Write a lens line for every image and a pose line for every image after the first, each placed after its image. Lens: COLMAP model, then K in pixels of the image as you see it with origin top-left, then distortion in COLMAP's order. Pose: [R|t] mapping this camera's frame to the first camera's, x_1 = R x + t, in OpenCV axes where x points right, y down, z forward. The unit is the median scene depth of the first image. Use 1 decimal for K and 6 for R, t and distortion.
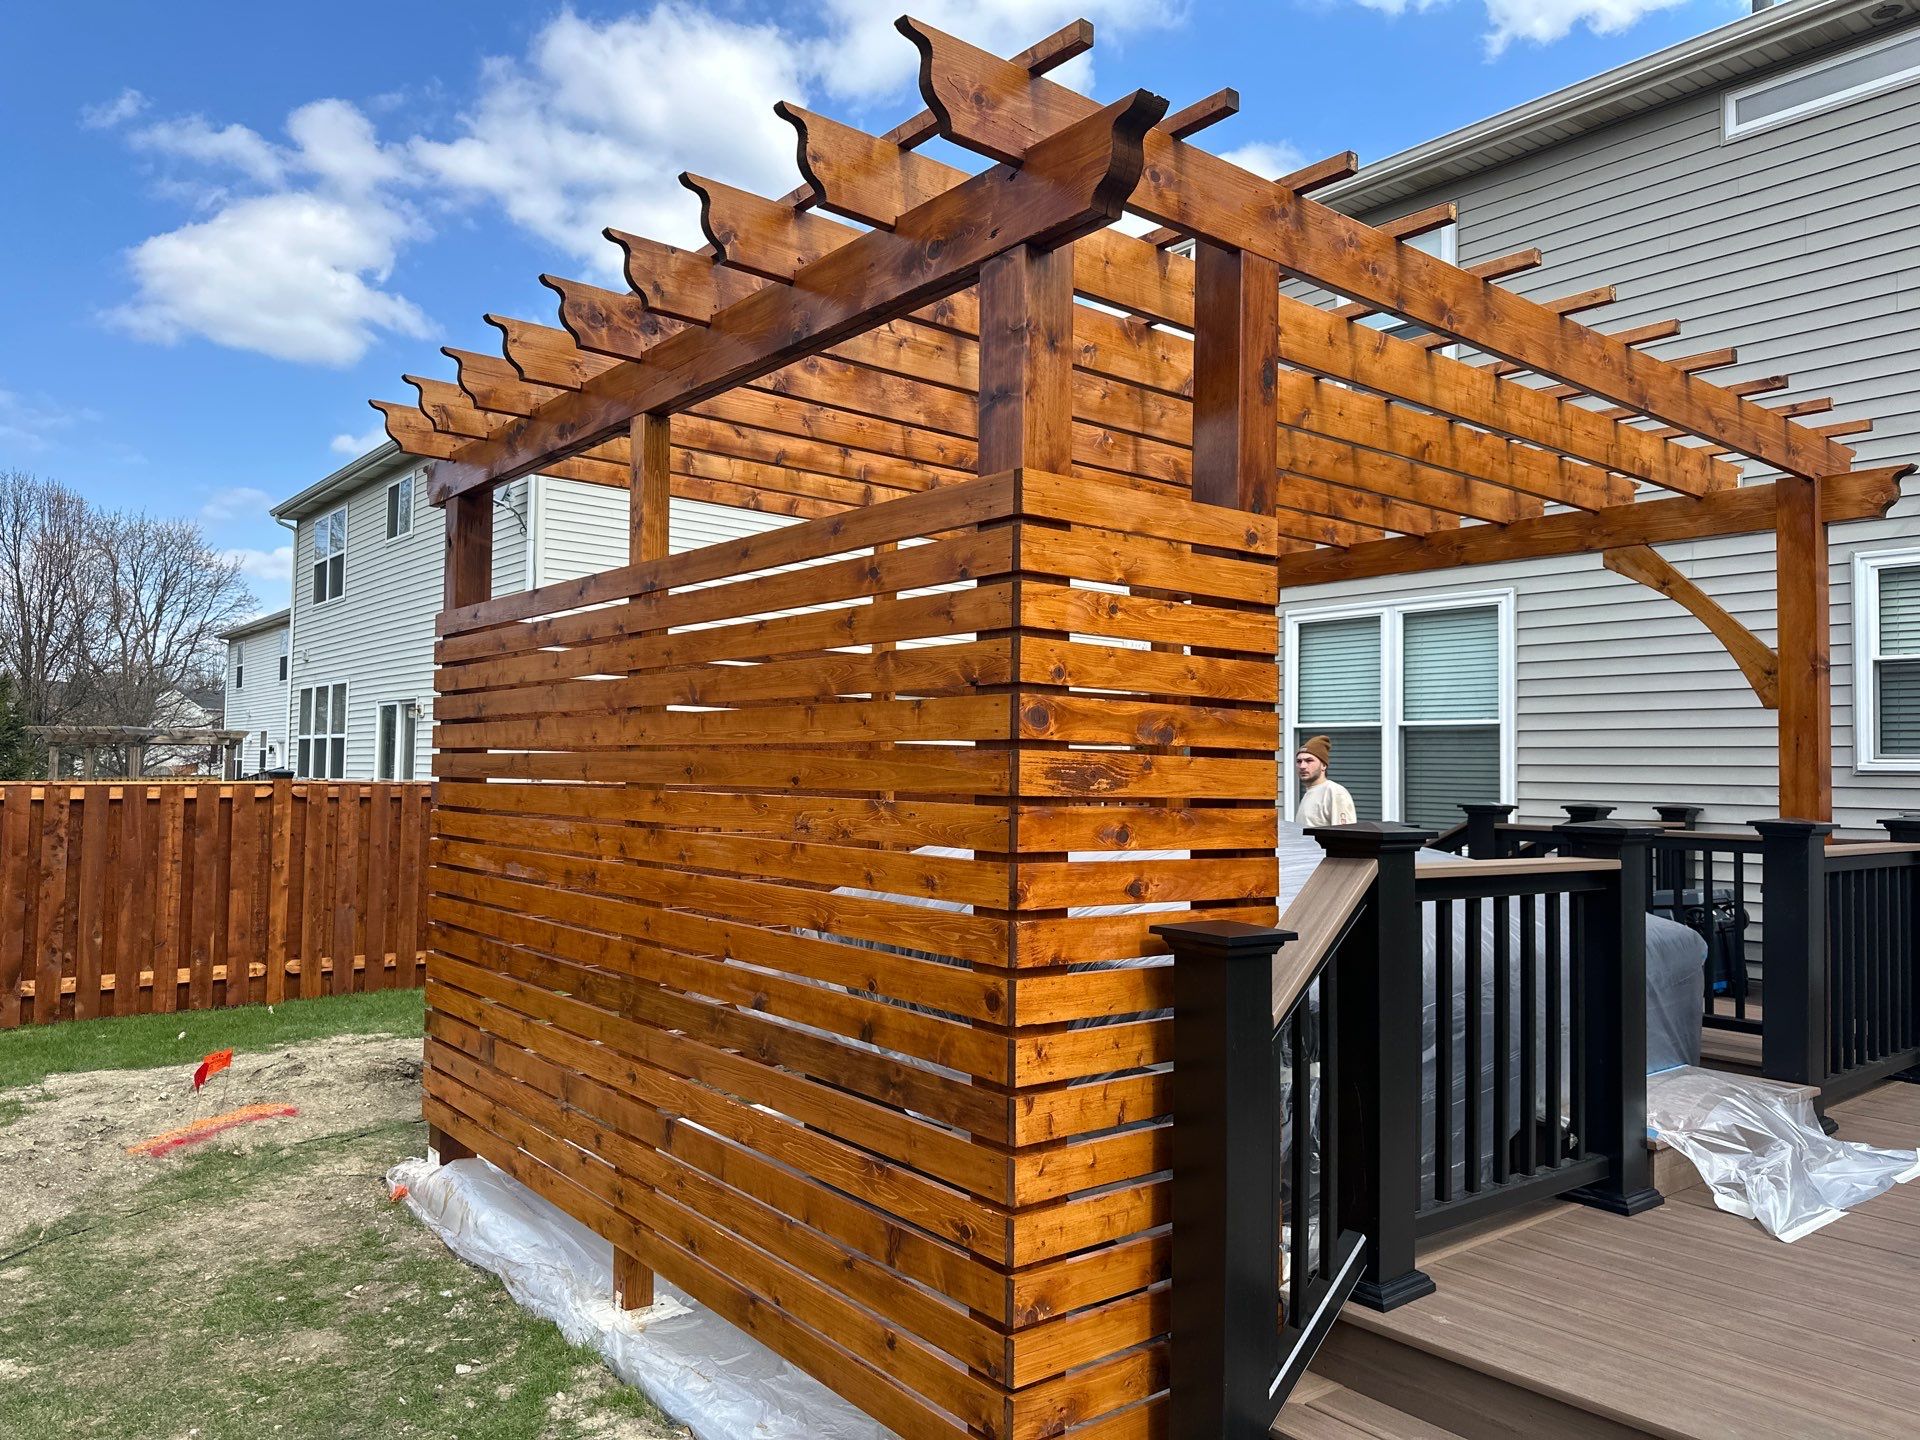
lens RADIAL K [[1372.0, 0, 960.0], [0, 1372.0, 720.0], [0, 0, 1]] dist [0.000424, 0.001050]
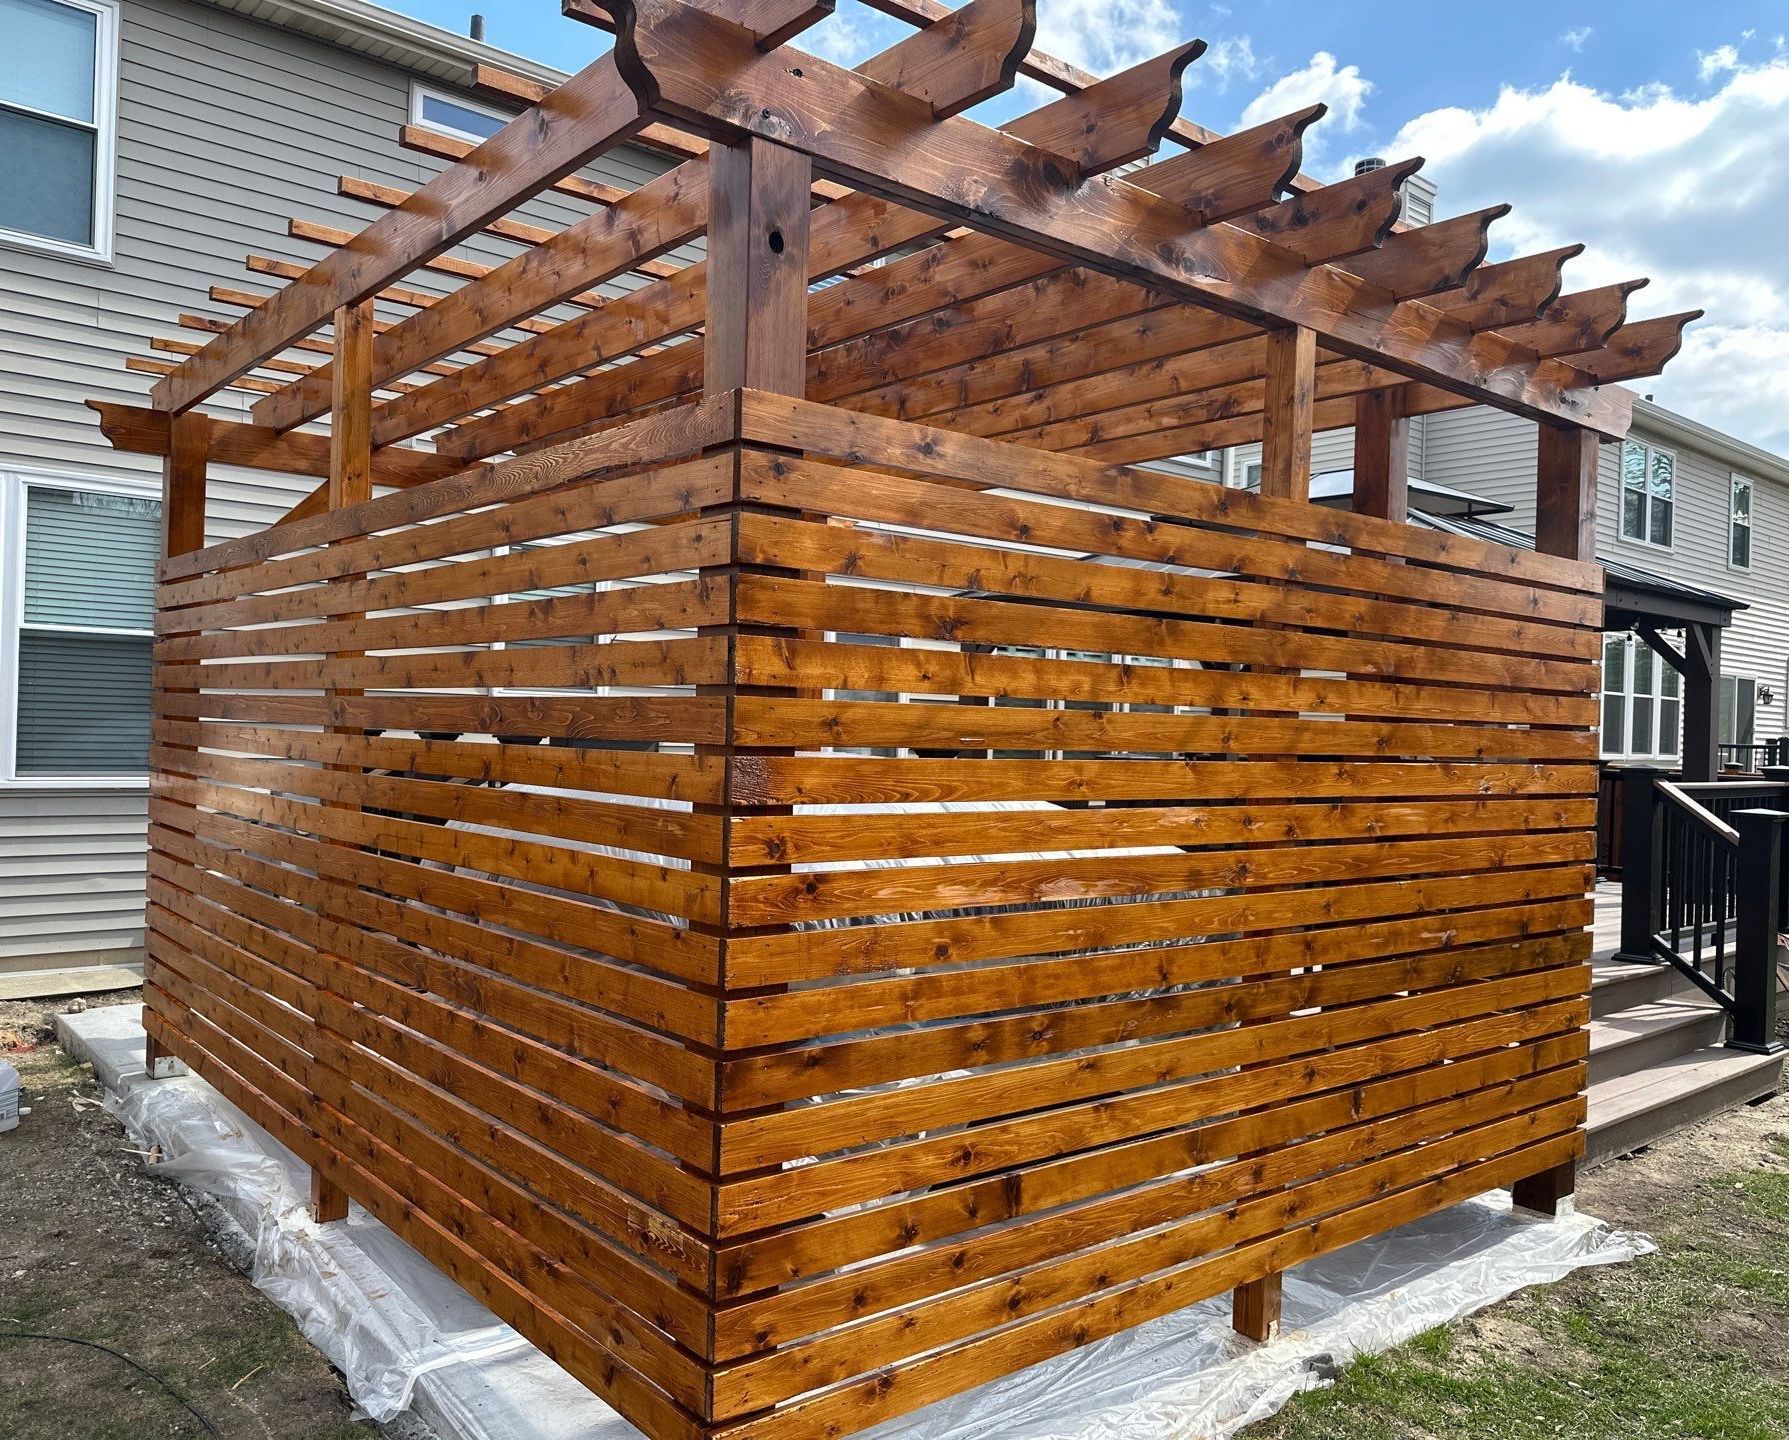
lens RADIAL K [[1375.6, 0, 813.0], [0, 1375.6, 715.3], [0, 0, 1]] dist [0.007429, -0.010236]
pose [[0.018836, -0.008709, 0.999785, -1.165572], [-0.068778, 0.997582, 0.009986, 0.034502], [-0.997454, -0.068951, 0.018191, 1.342385]]
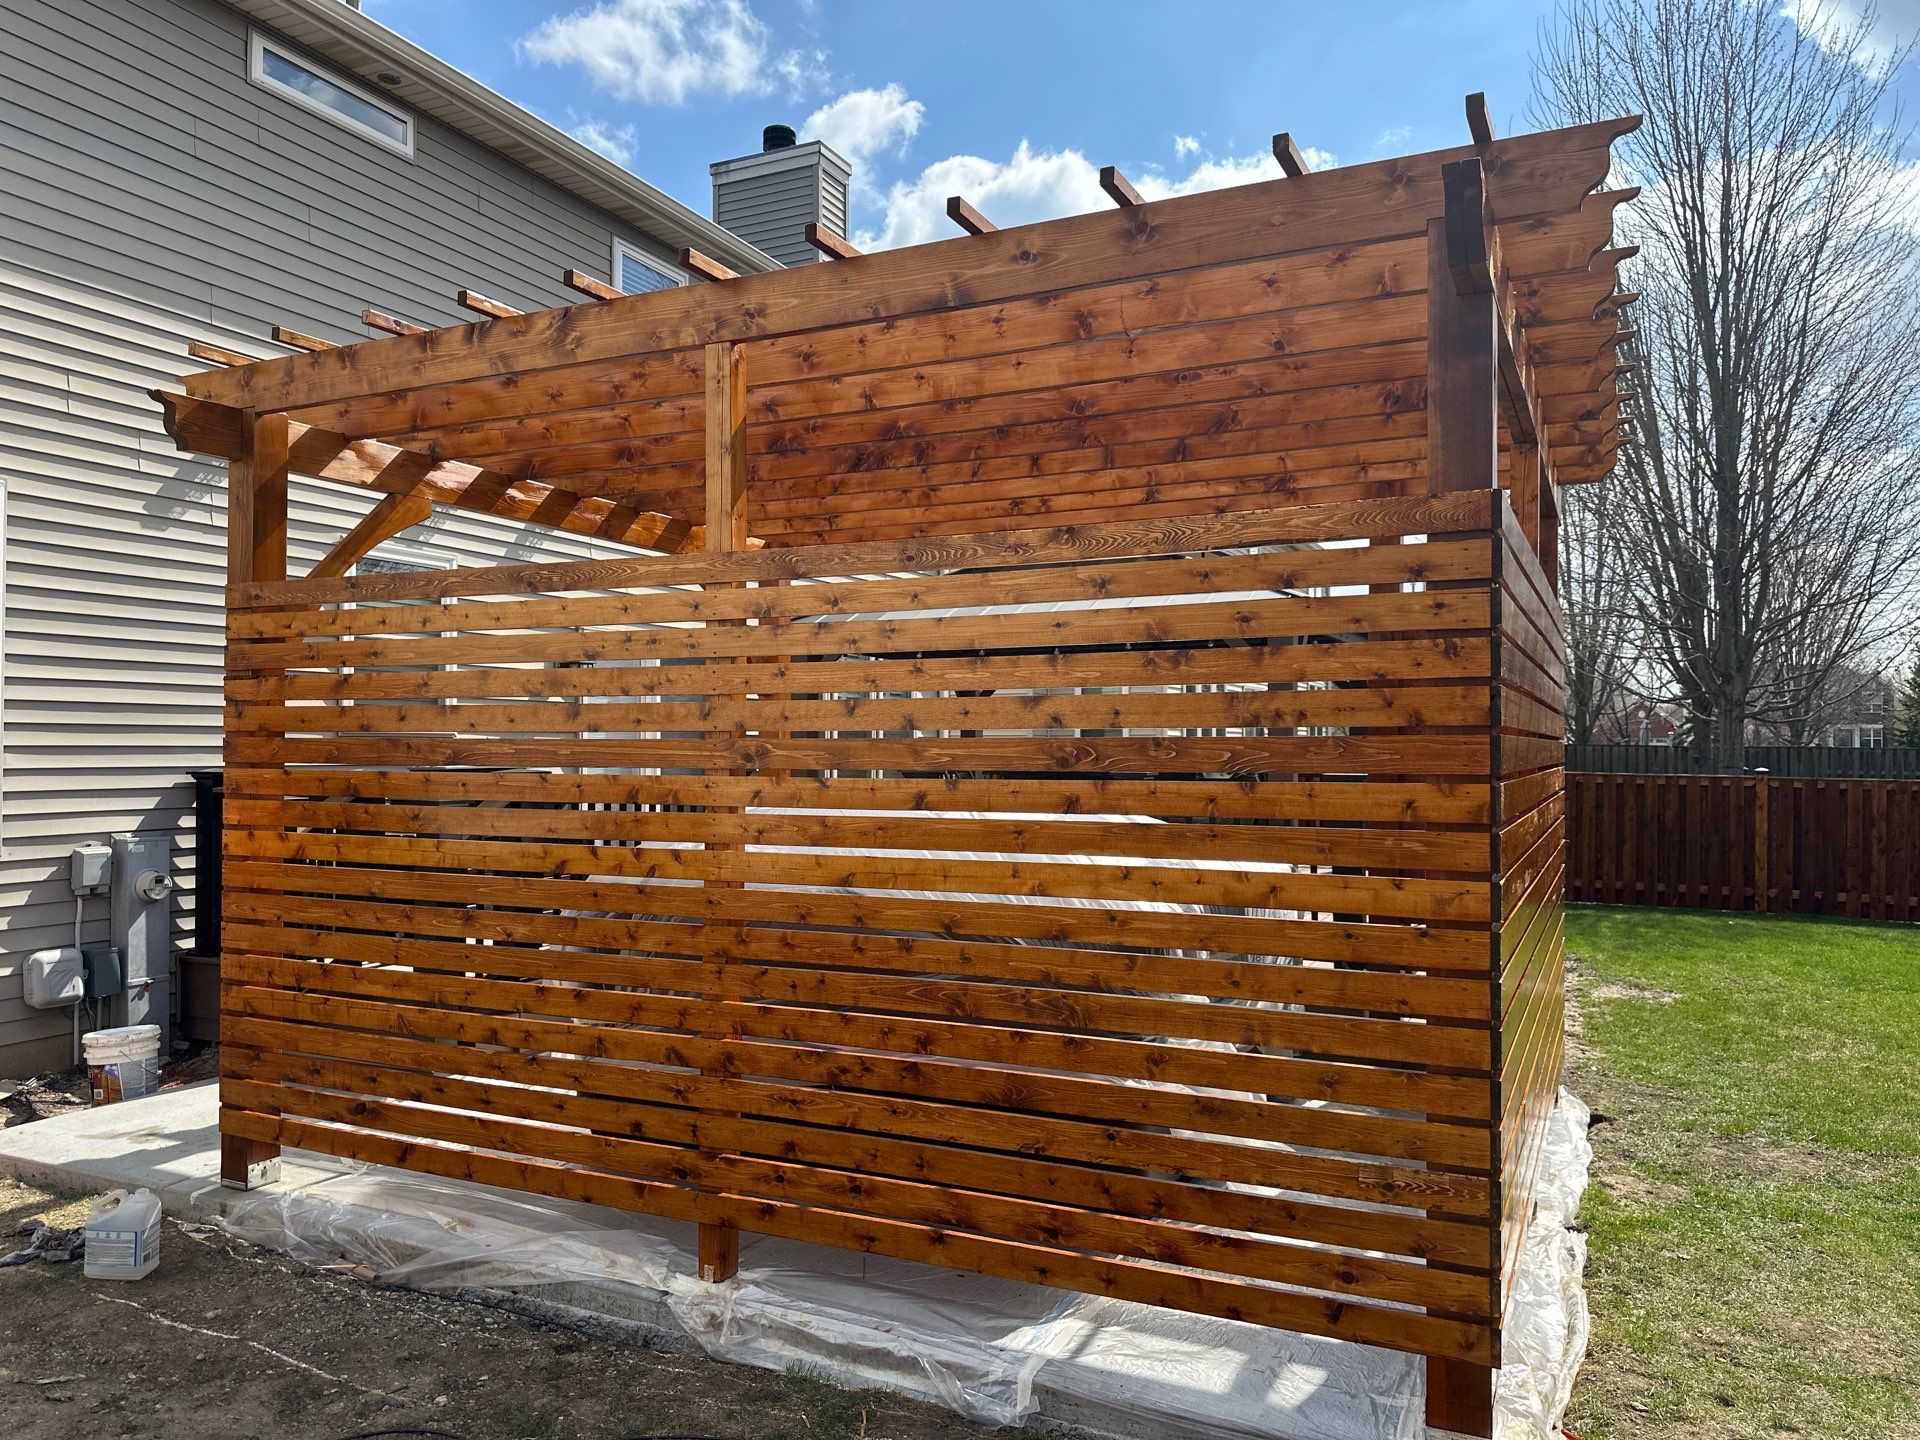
lens RADIAL K [[1372.0, 0, 960.0], [0, 1372.0, 720.0], [0, 0, 1]] dist [0.000424, 0.001050]
pose [[-0.421989, 0.002259, 0.906598, -1.121943], [-0.044771, 0.998725, -0.023328, 0.057426], [-0.905495, -0.050433, -0.421349, 2.000063]]
